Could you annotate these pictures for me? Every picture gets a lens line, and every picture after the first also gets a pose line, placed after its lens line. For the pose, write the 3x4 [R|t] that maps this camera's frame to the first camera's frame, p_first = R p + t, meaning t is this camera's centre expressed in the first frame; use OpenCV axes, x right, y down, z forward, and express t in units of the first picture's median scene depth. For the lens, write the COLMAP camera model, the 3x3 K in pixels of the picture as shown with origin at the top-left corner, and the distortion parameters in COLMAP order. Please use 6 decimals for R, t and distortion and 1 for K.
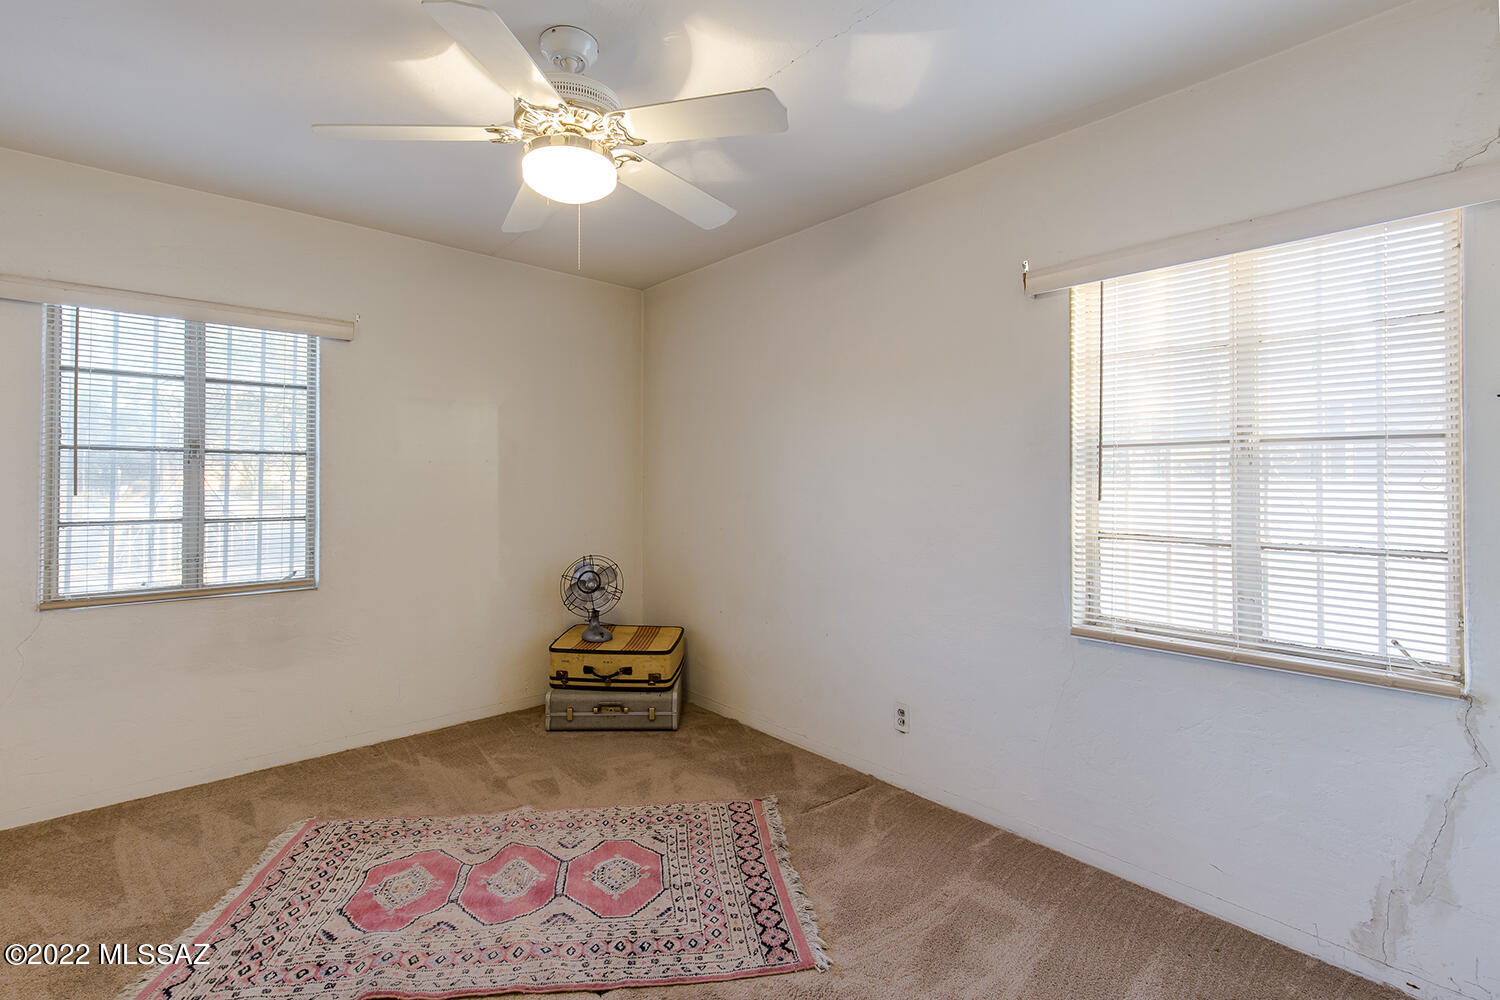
lens RADIAL K [[686.5, 0, 737.6], [0, 686.5, 471.9], [0, 0, 1]] dist [0.001969, 0.000250]
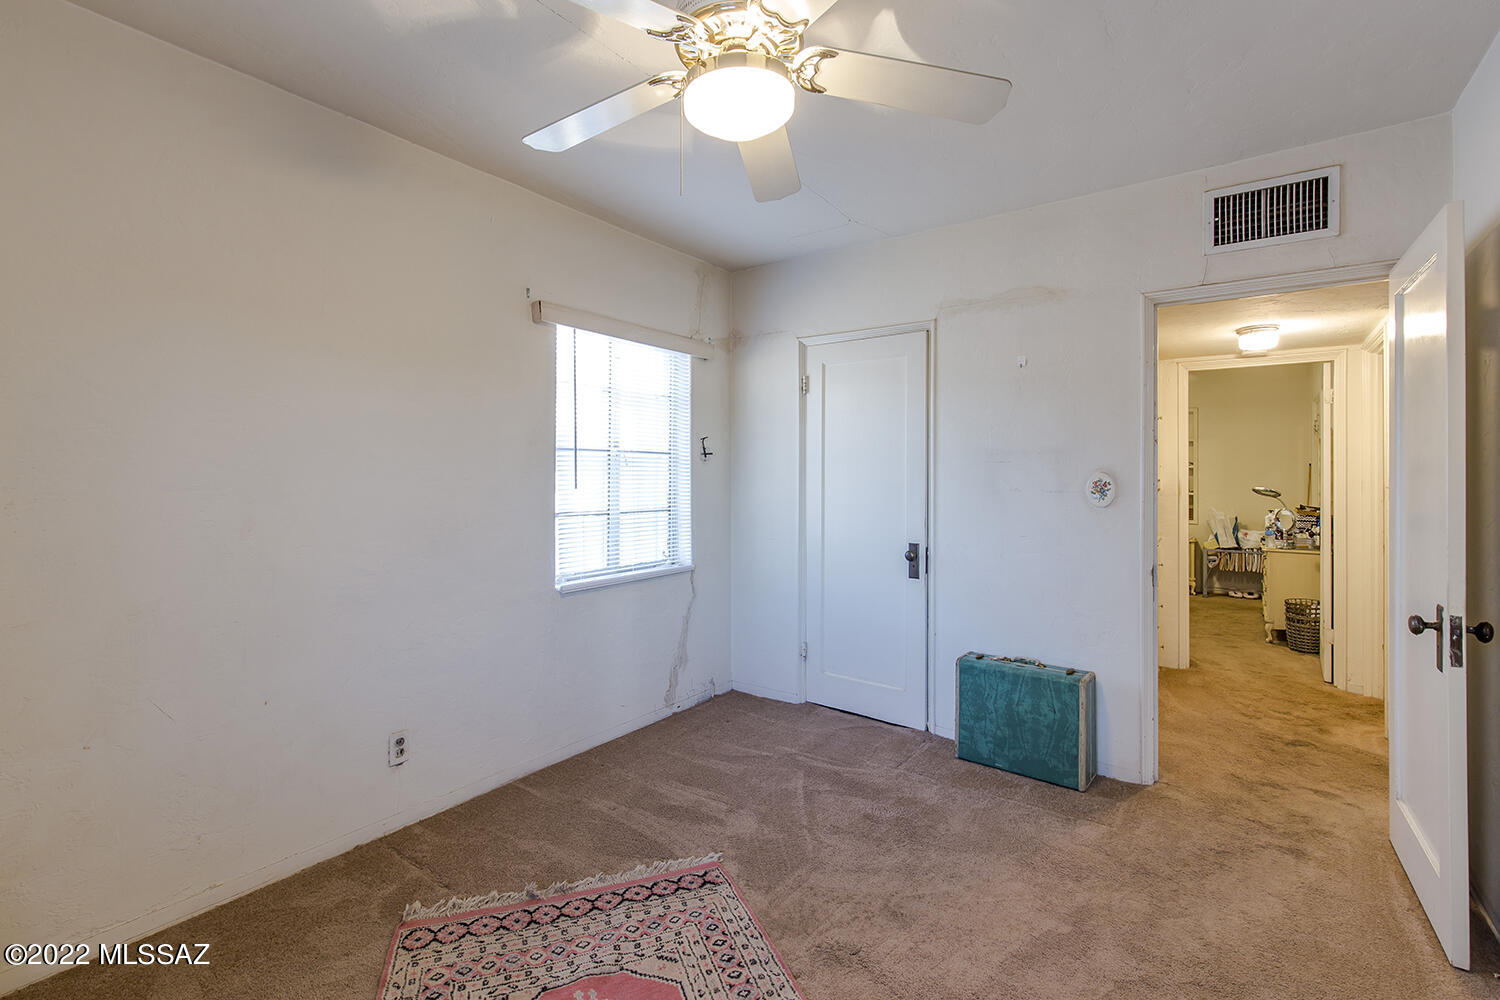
lens RADIAL K [[686.5, 0, 737.6], [0, 686.5, 471.9], [0, 0, 1]] dist [0.001969, 0.000250]
pose [[-0.224948, 0.003809, 0.974363, -0.694636], [-0.017478, 0.999816, -0.007943, 0.011080], [-0.974214, -0.018817, -0.224840, 0.783037]]
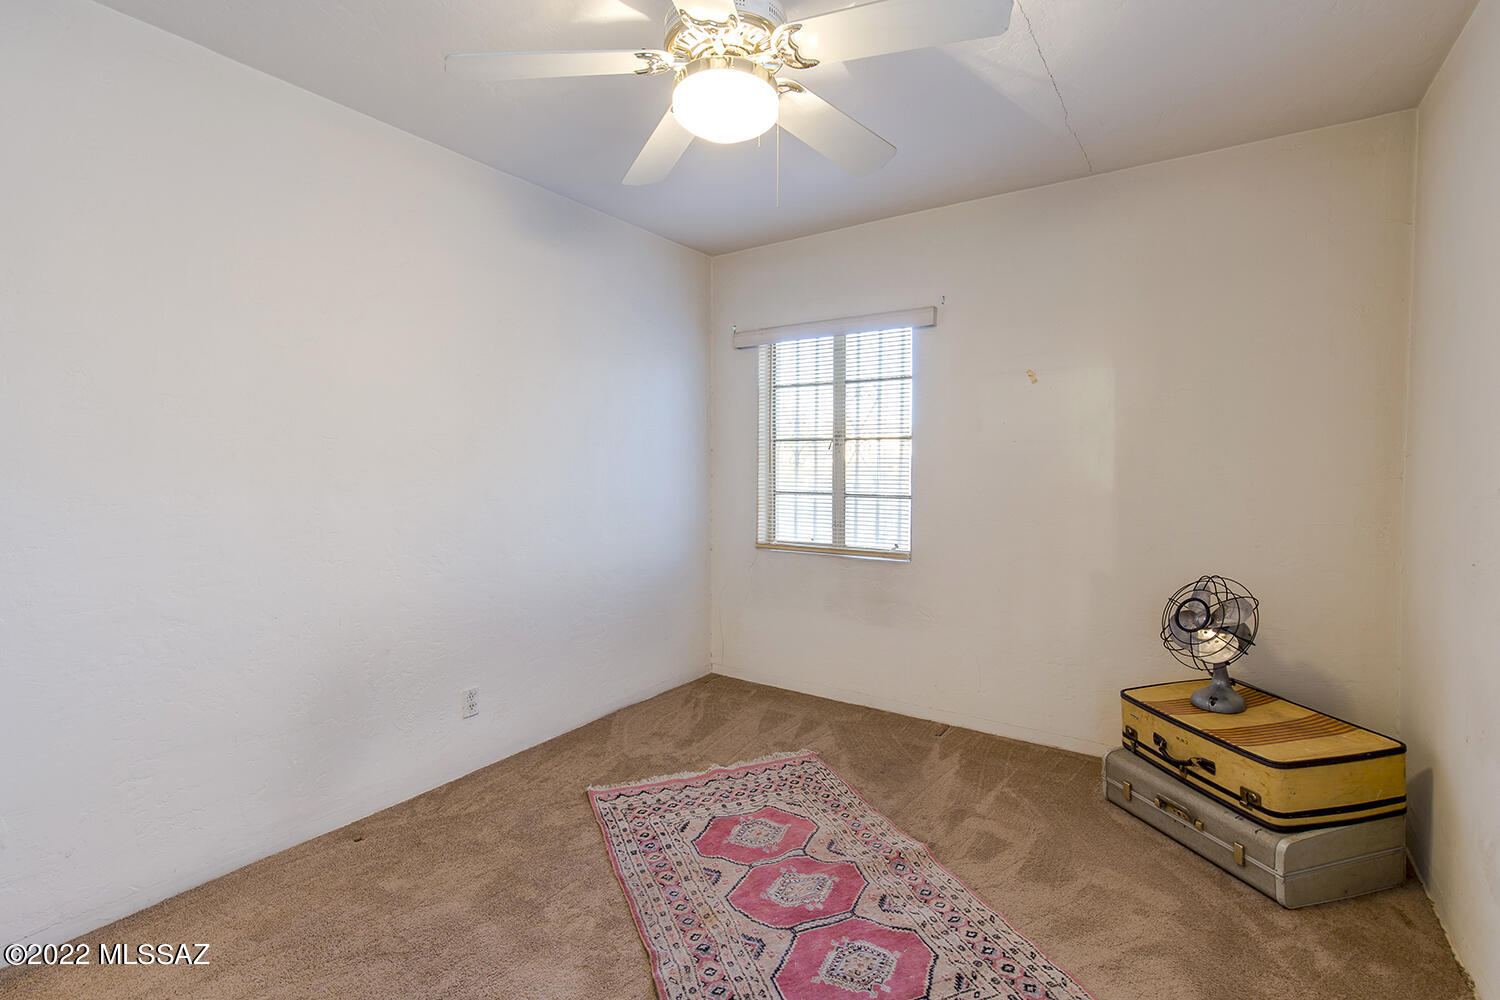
lens RADIAL K [[693.8, 0, 750.0], [0, 693.8, 500.0], [0, 0, 1]] dist [0.003352, 0.000230]
pose [[0.233917, 0.050197, -0.970960, 0.438570], [0.015437, 0.998349, 0.055332, 0.008174], [0.972134, -0.027931, 0.232756, 0.579665]]
